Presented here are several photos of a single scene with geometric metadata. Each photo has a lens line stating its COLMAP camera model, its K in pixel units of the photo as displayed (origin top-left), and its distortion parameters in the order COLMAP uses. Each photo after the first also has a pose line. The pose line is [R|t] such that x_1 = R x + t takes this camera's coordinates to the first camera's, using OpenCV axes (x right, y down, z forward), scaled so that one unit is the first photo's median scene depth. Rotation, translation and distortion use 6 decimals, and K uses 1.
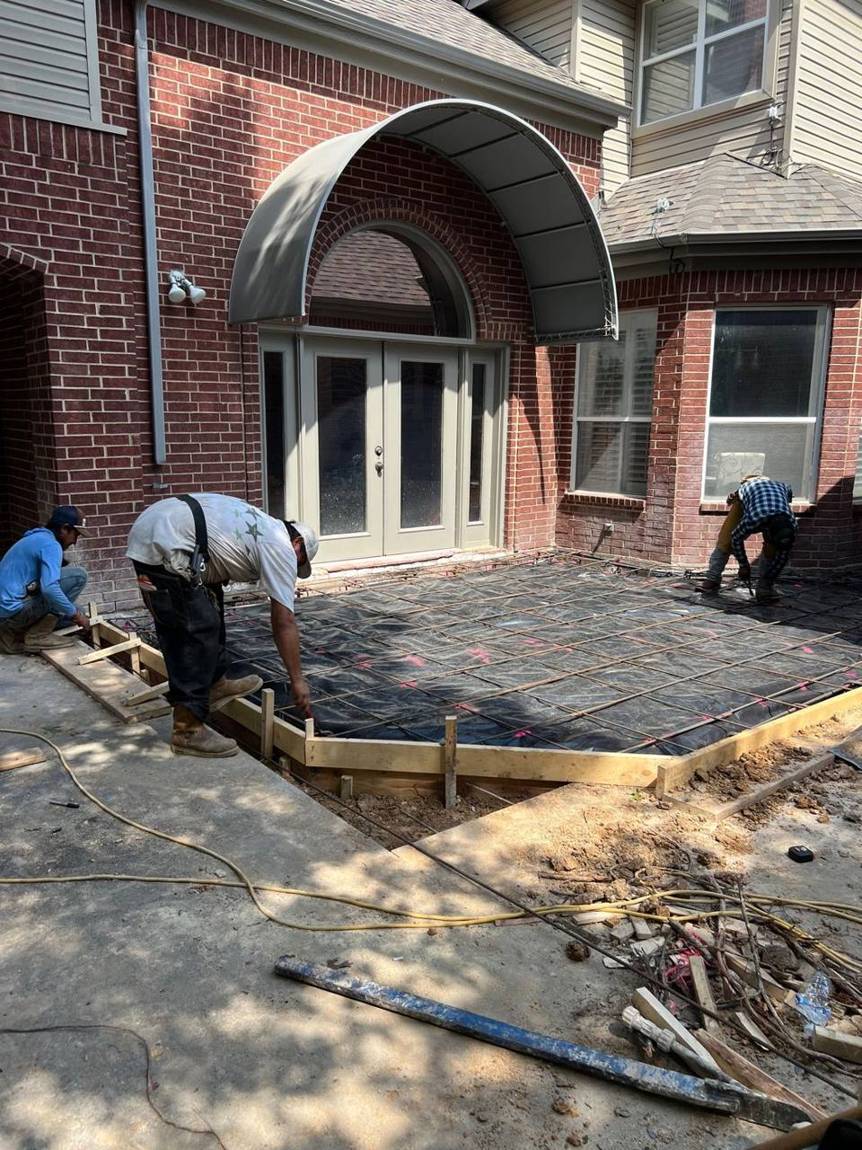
lens RADIAL K [[875.1, 0, 419.5], [0, 875.1, 585.5], [0, 0, 1]] dist [0.042809, -0.045526]
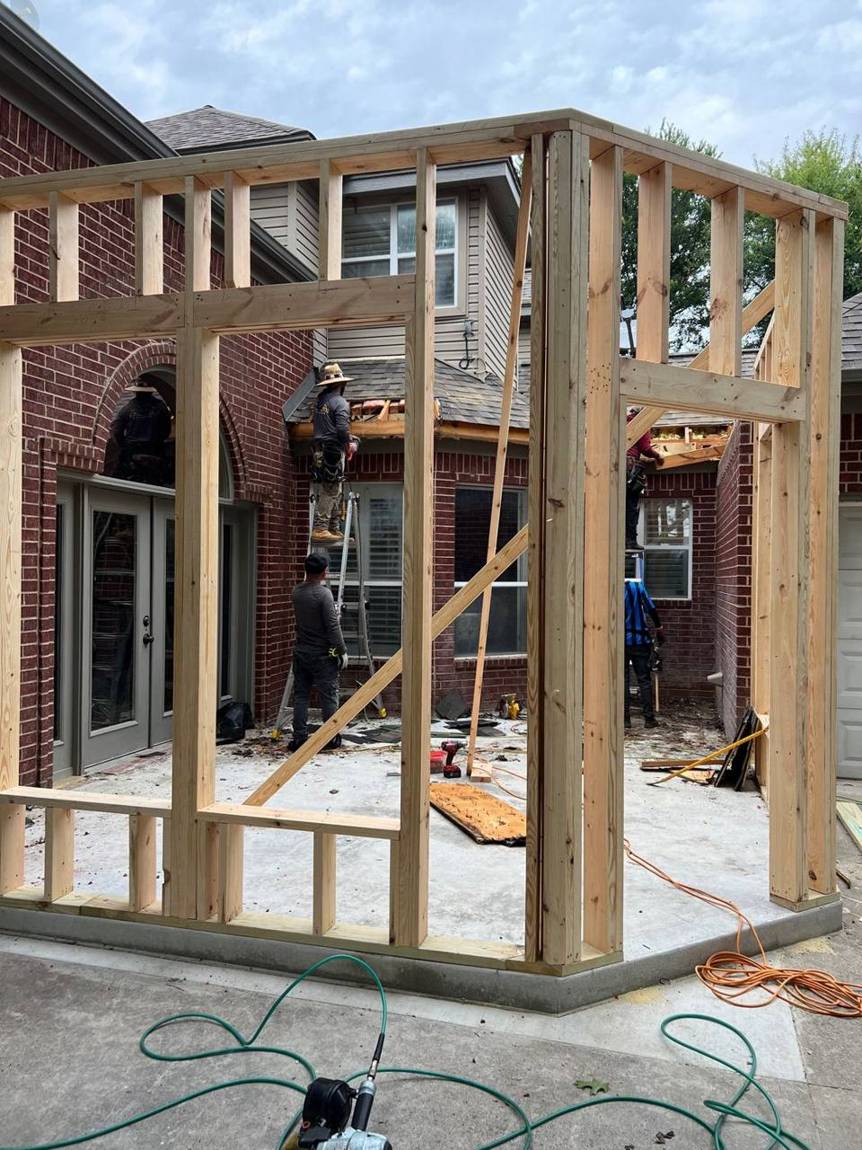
lens RADIAL K [[875.1, 0, 447.5], [0, 875.1, 587.1], [0, 0, 1]] dist [0.042809, -0.045526]
pose [[0.797009, -0.007818, 0.603916, -0.367050], [0.112107, 0.984455, -0.135207, -0.044676], [-0.593471, 0.175464, 0.785496, 0.178054]]
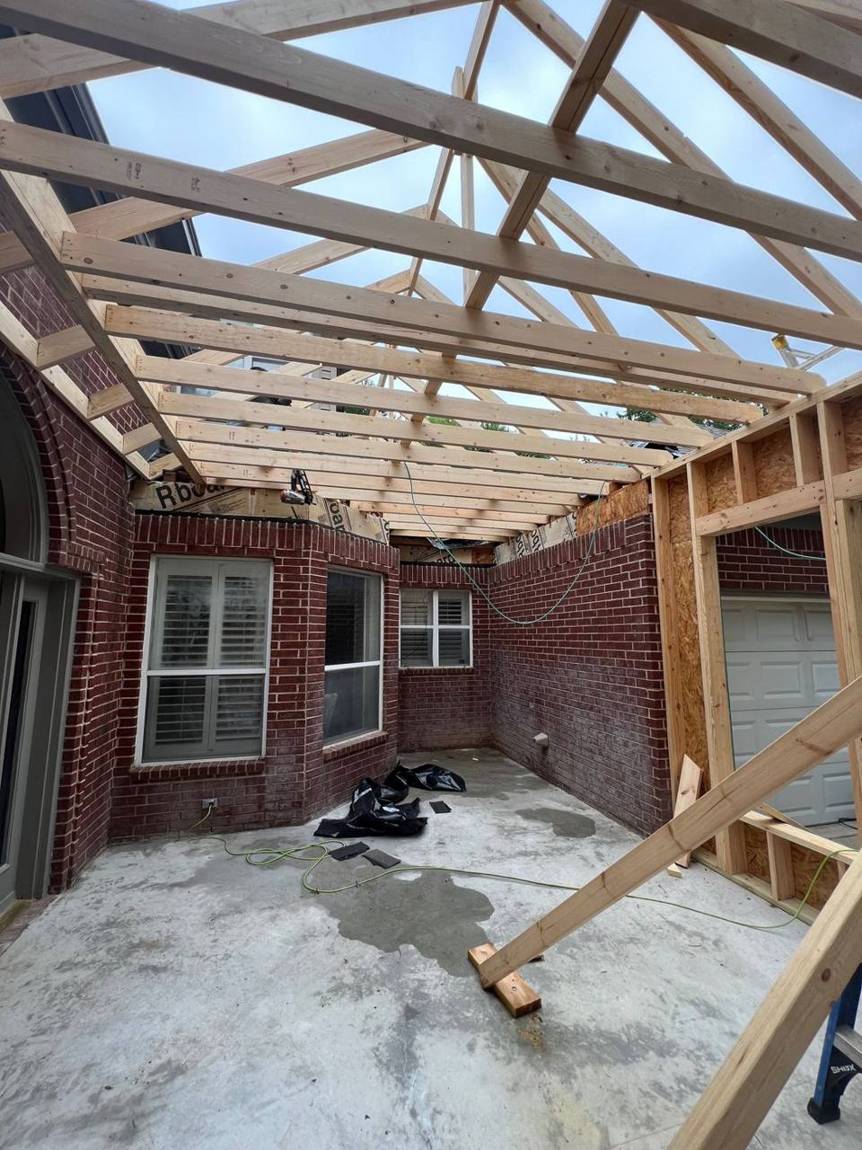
lens RADIAL K [[460.5, 0, 430.5], [0, 460.5, 574.6], [0, 0, 1]] dist [-0.003828, 0.000039]
pose [[0.393093, 0.111053, 0.912768, -0.146574], [0.180085, 0.964157, -0.194861, -0.185234], [-0.901691, 0.240975, 0.359005, 0.737763]]
